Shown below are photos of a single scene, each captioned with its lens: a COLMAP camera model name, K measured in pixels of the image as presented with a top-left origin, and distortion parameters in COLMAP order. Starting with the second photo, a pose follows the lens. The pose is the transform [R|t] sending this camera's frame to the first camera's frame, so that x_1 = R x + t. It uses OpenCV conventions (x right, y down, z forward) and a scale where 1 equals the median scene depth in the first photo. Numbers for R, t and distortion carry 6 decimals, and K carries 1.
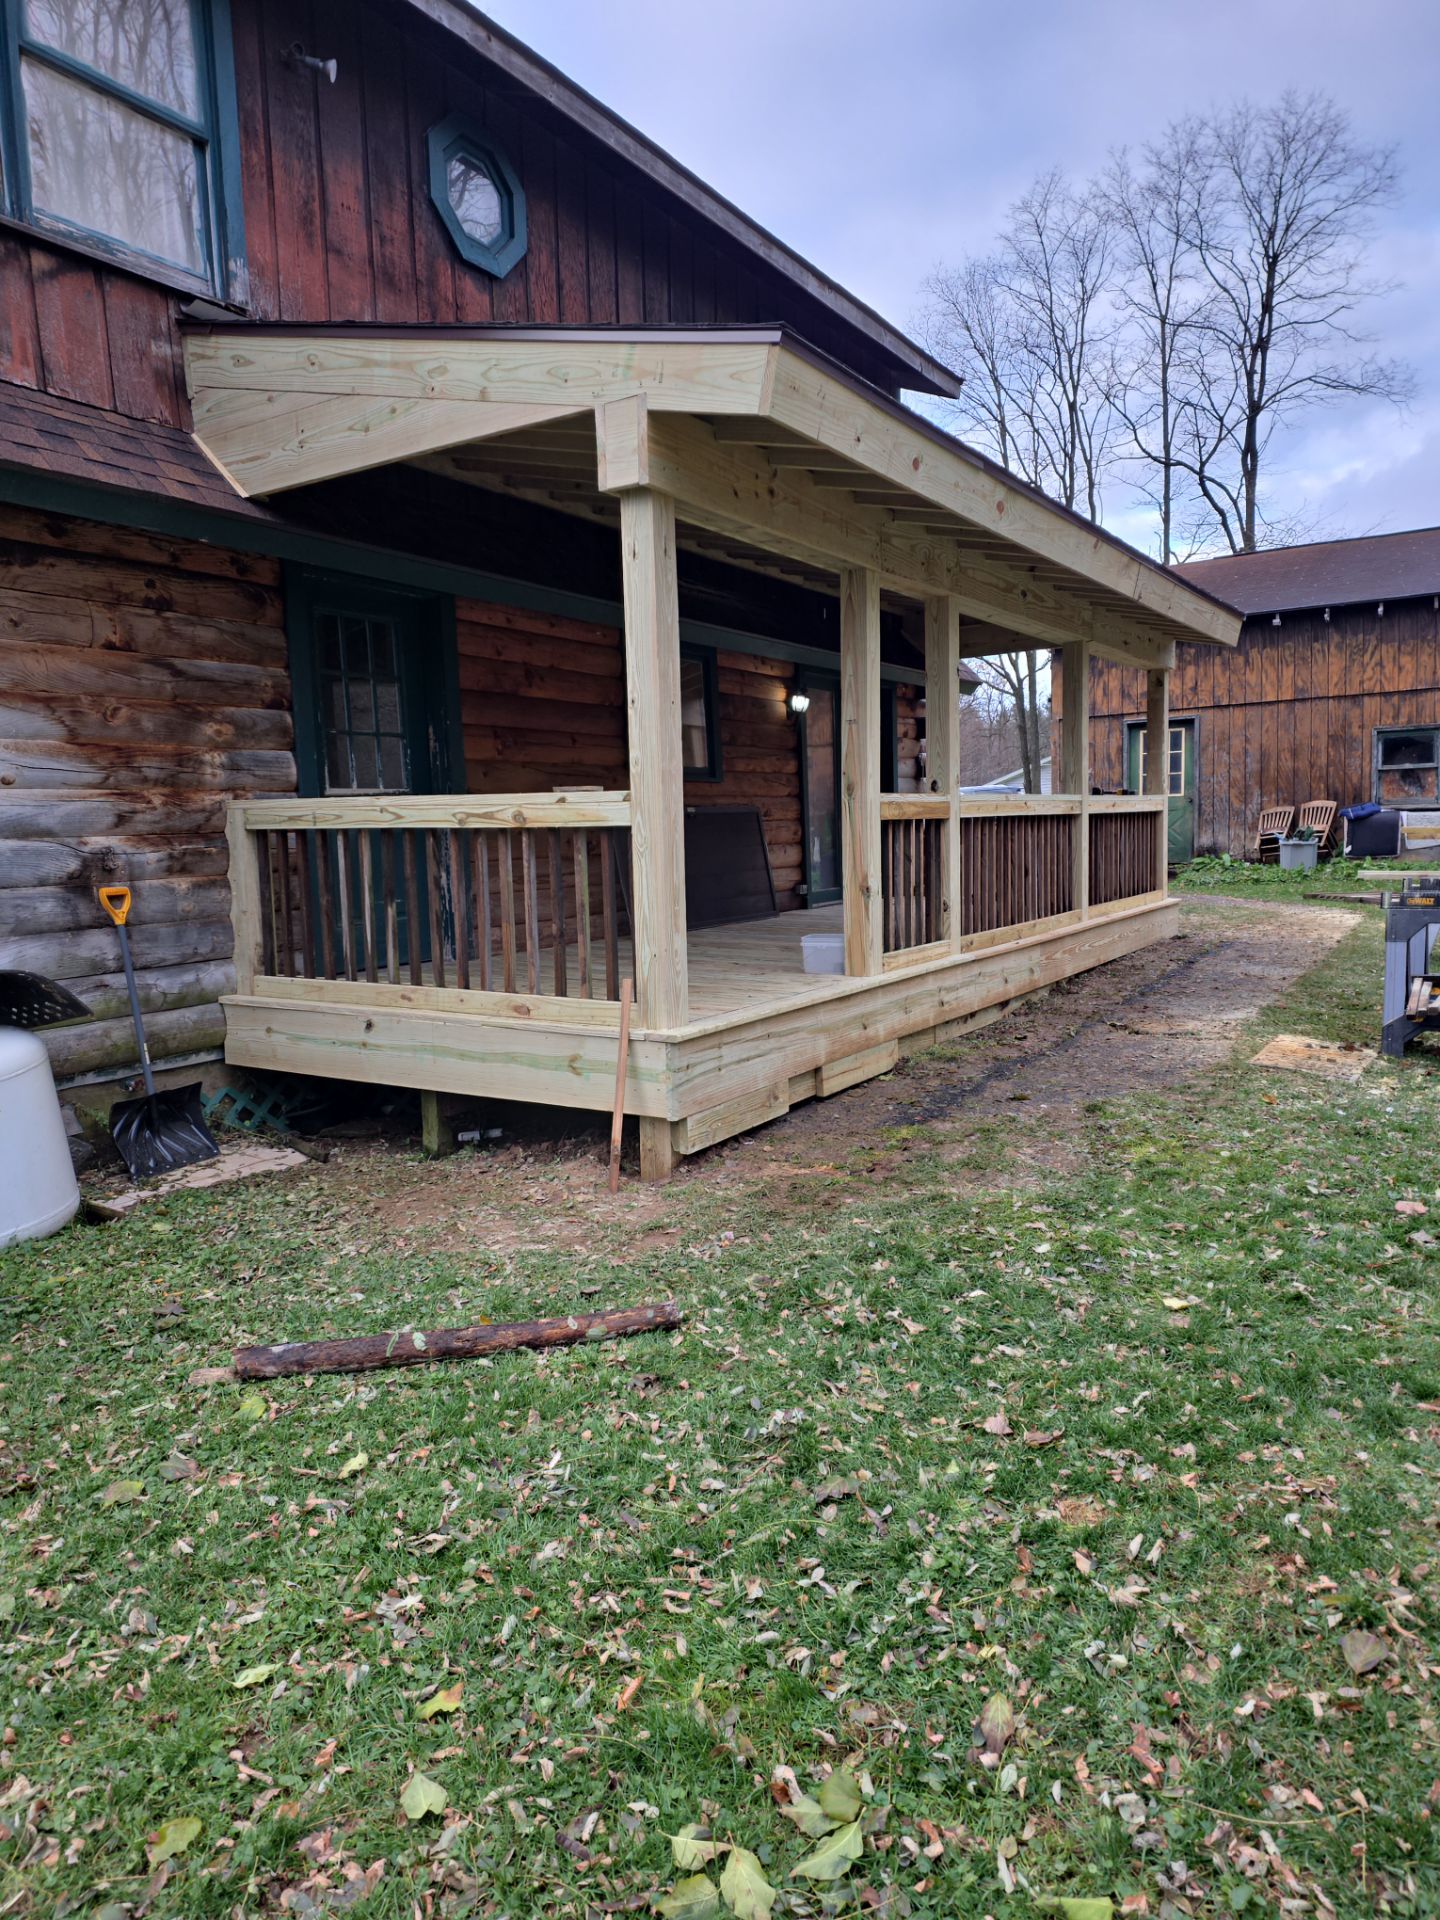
lens RADIAL K [[1266.2, 0, 715.3], [0, 1266.2, 949.4], [0, 0, 1]] dist [0.053030, -0.024520]
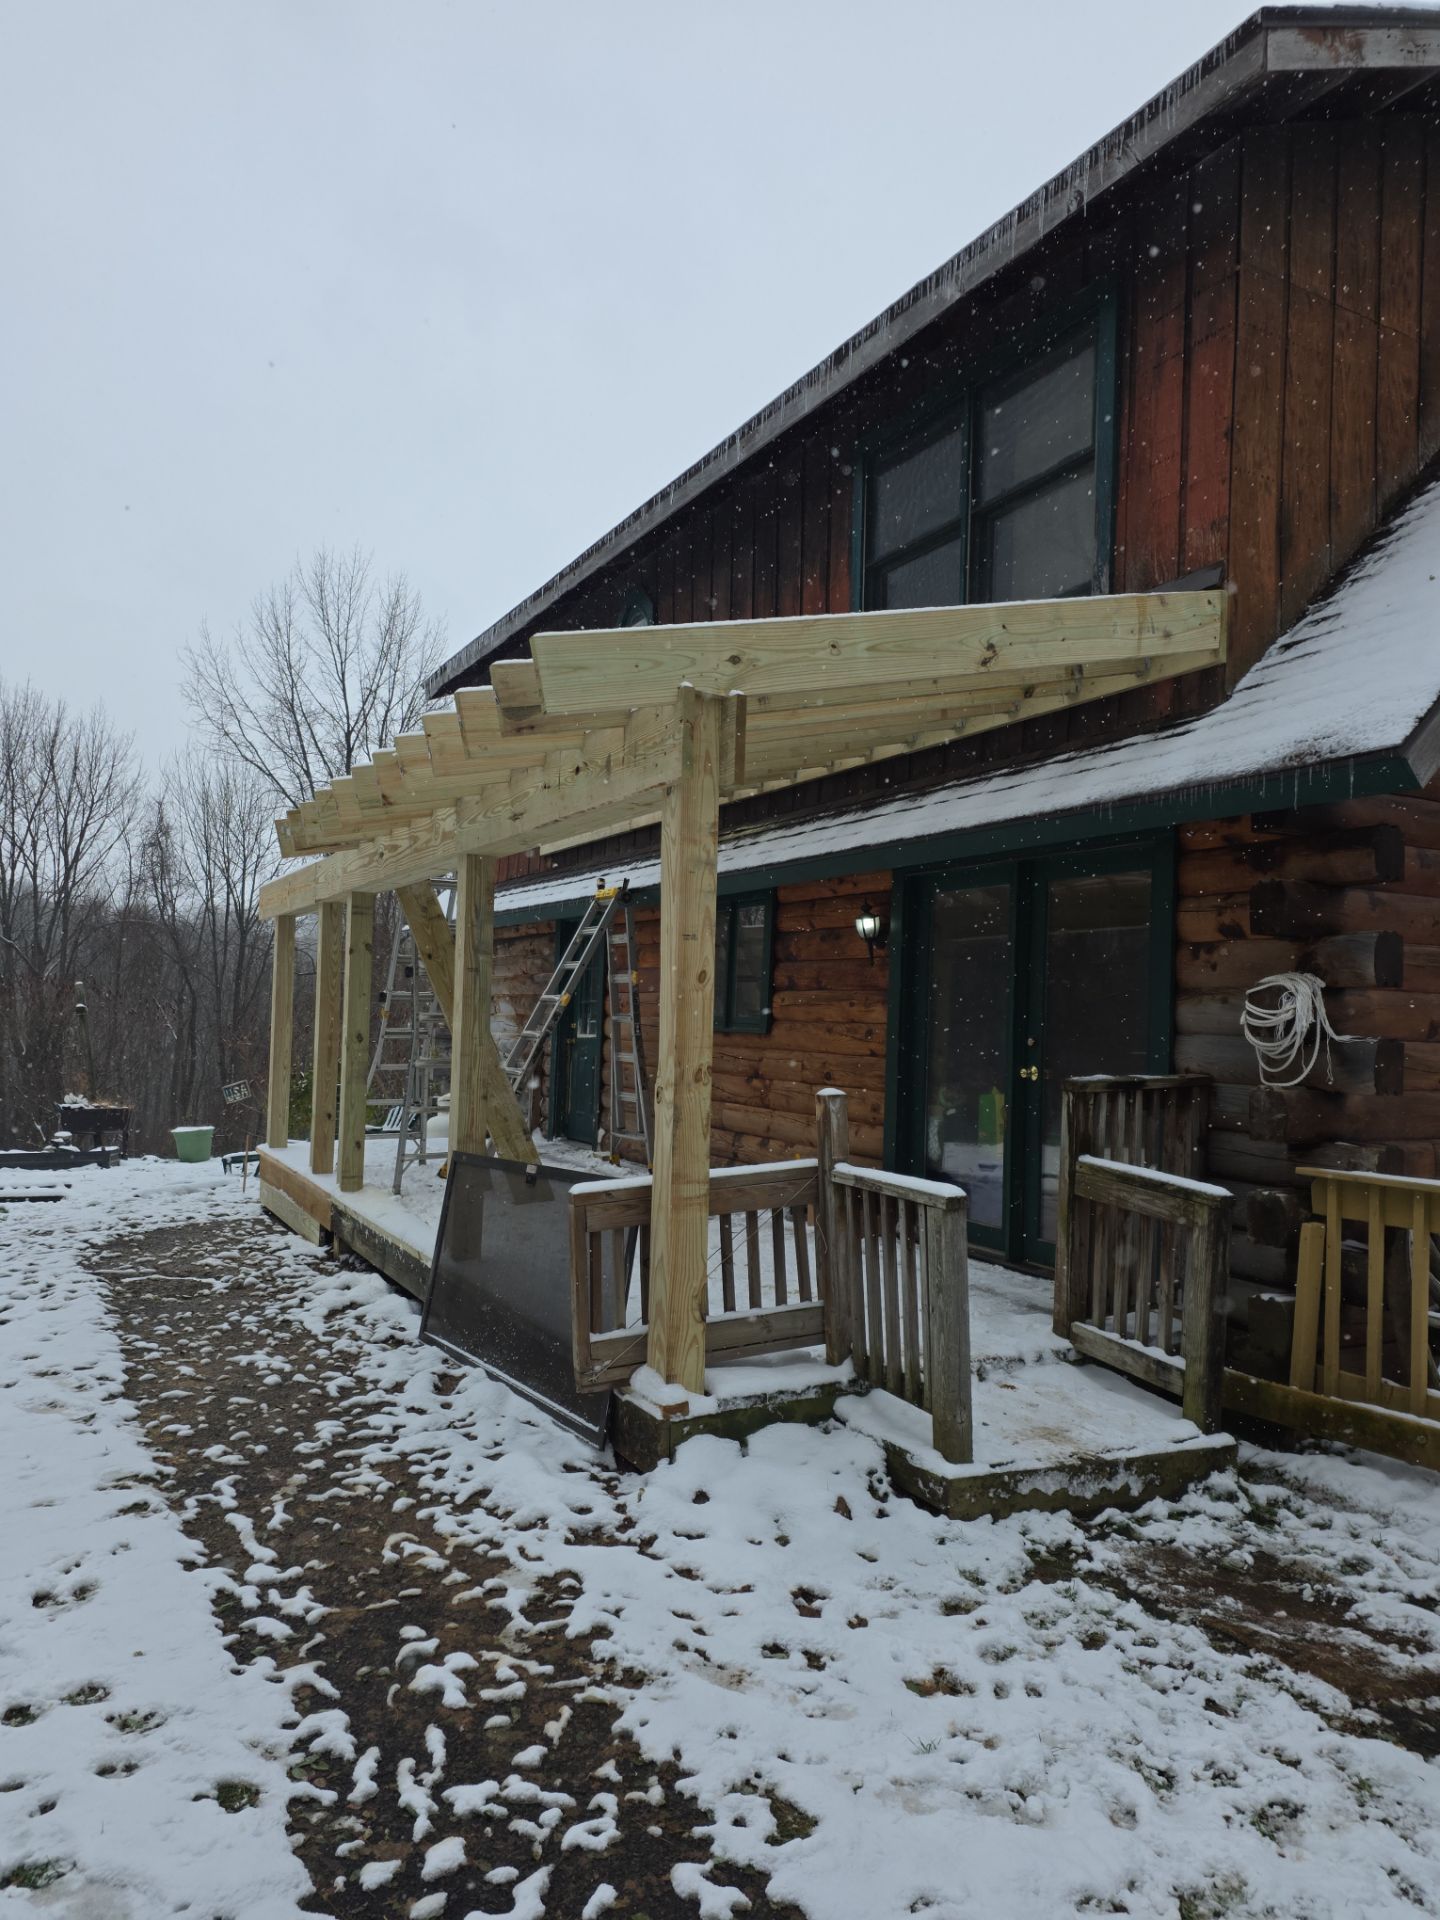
lens RADIAL K [[1266.2, 0, 699.7], [0, 1266.2, 980.5], [0, 0, 1]] dist [0.053030, -0.024520]
pose [[-0.494070, -0.005571, -0.869404, 1.305986], [-0.089892, 0.994947, 0.044709, -0.335863], [0.864762, 0.100242, -0.492075, 2.286477]]
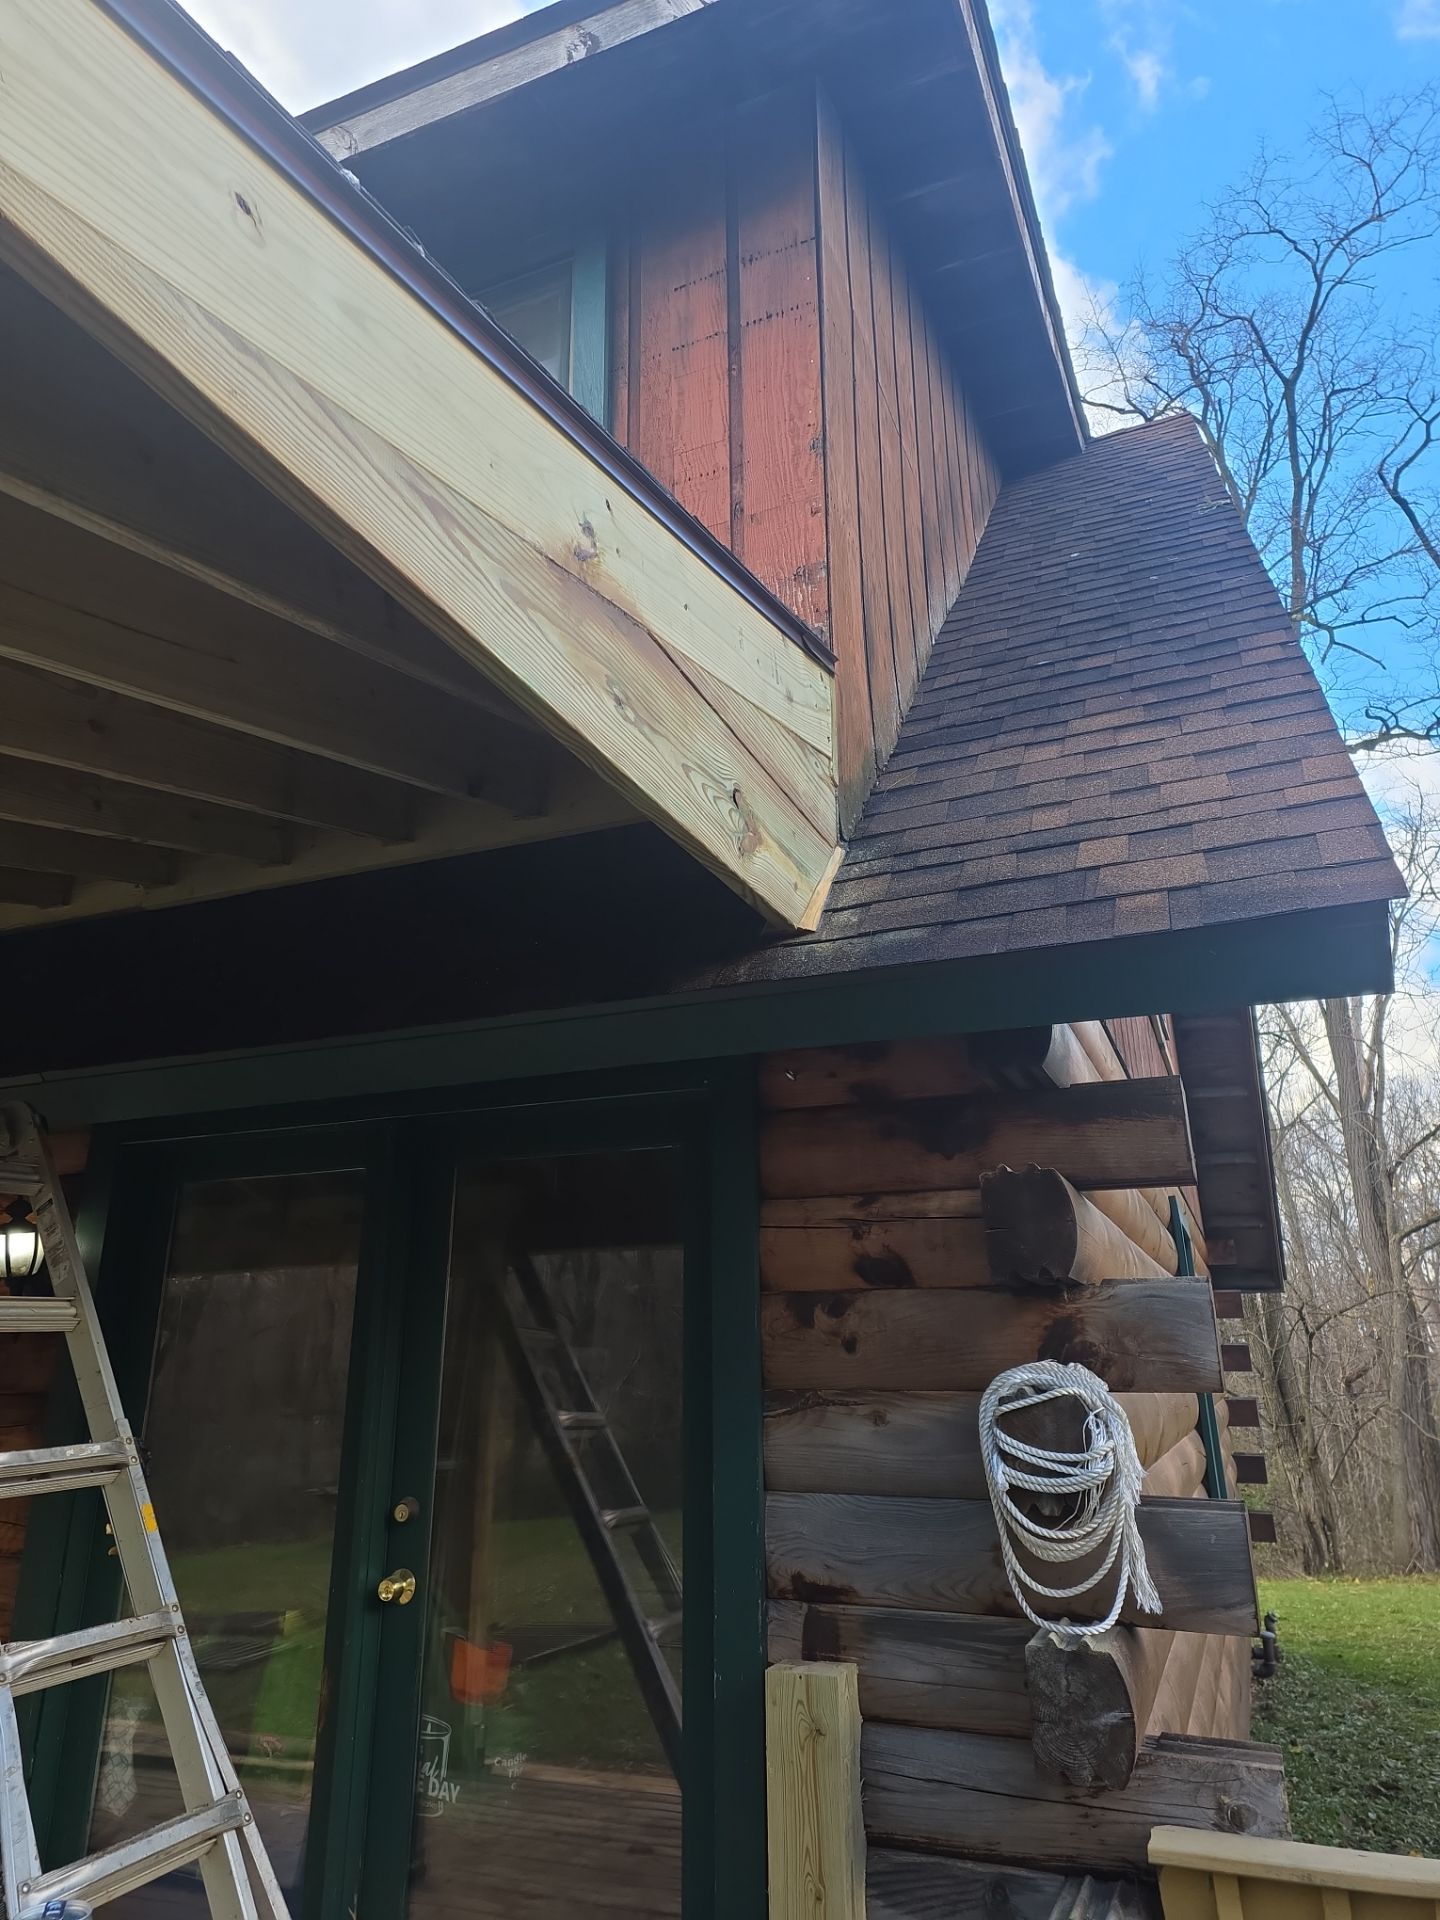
lens RADIAL K [[1266.2, 0, 701.6], [0, 1266.2, 952.6], [0, 0, 1]] dist [0.053030, -0.024520]
pose [[0.169616, -0.270697, -0.947604, 0.783030], [-0.088509, 0.953467, -0.288214, -0.335587], [0.981528, 0.132757, 0.137764, 2.019504]]
